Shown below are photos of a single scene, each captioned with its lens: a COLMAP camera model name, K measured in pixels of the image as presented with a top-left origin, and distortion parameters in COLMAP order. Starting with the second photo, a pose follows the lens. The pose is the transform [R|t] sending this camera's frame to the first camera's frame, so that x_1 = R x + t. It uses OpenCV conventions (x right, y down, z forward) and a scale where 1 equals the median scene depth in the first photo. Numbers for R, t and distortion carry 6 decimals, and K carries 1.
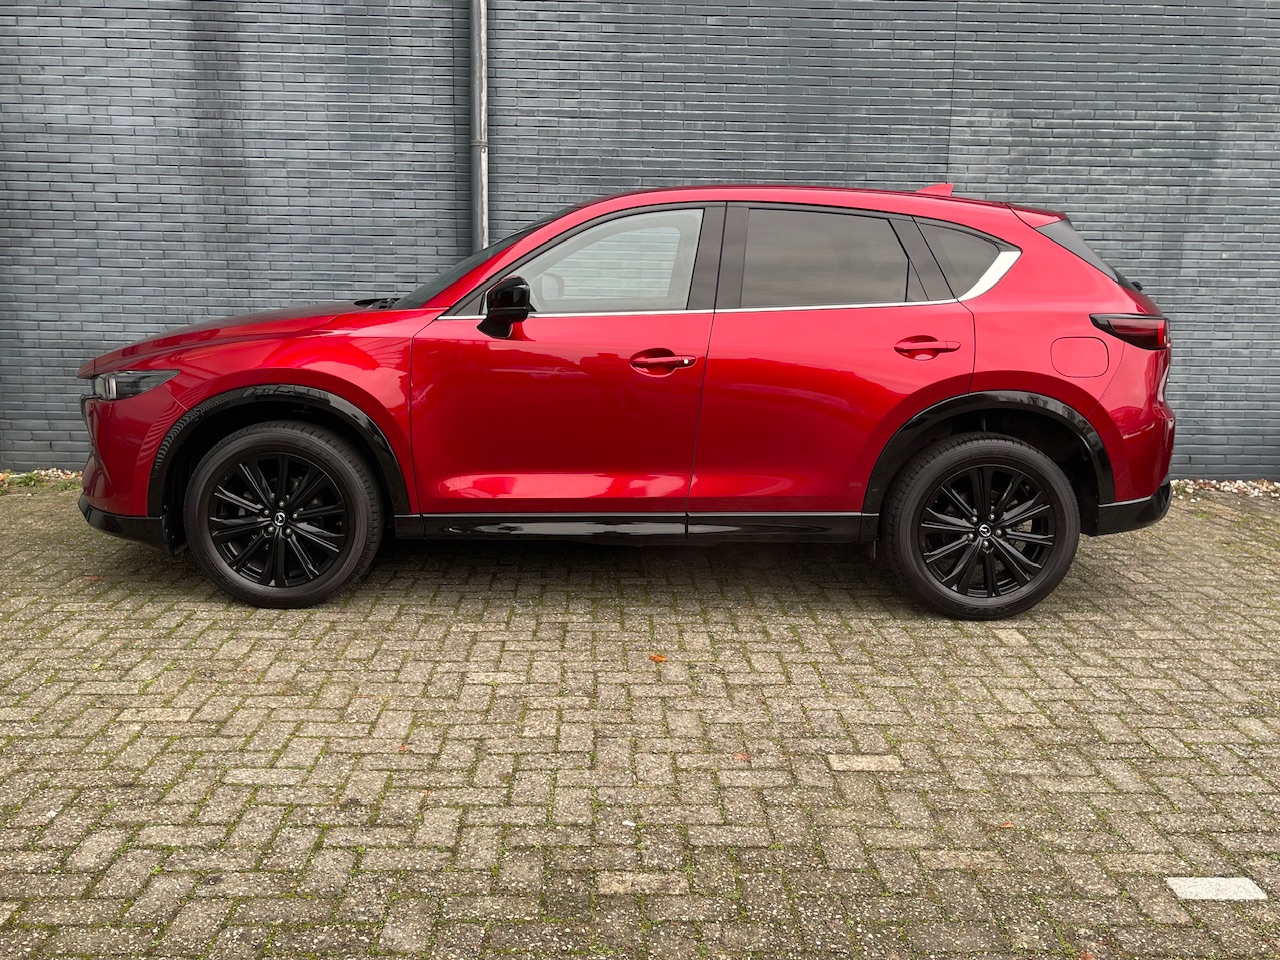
lens RADIAL K [[1164.3, 0, 638.4], [0, 1164.3, 480.2], [0, 0, 1]] dist [0.010495, 0.000000]
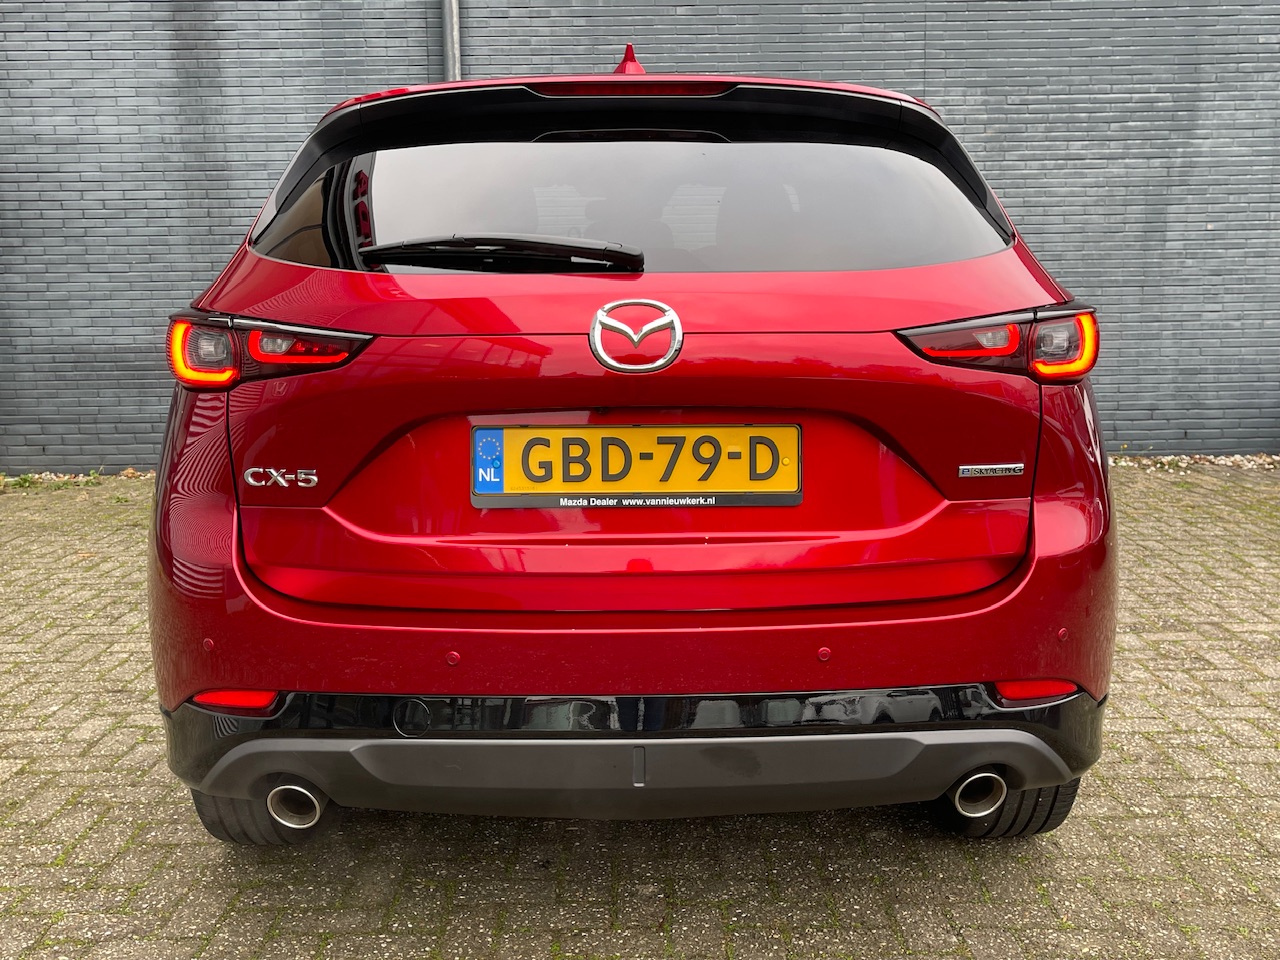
lens RADIAL K [[1298.7, 0, 641.1], [0, 1298.7, 480.0], [0, 0, 1]] dist [0.005871, 0.000000]
pose [[0.999110, -0.025929, -0.033261, 0.054980], [0.025138, 0.999396, -0.023982, 0.038240], [0.033862, 0.023125, 0.999159, -0.116765]]
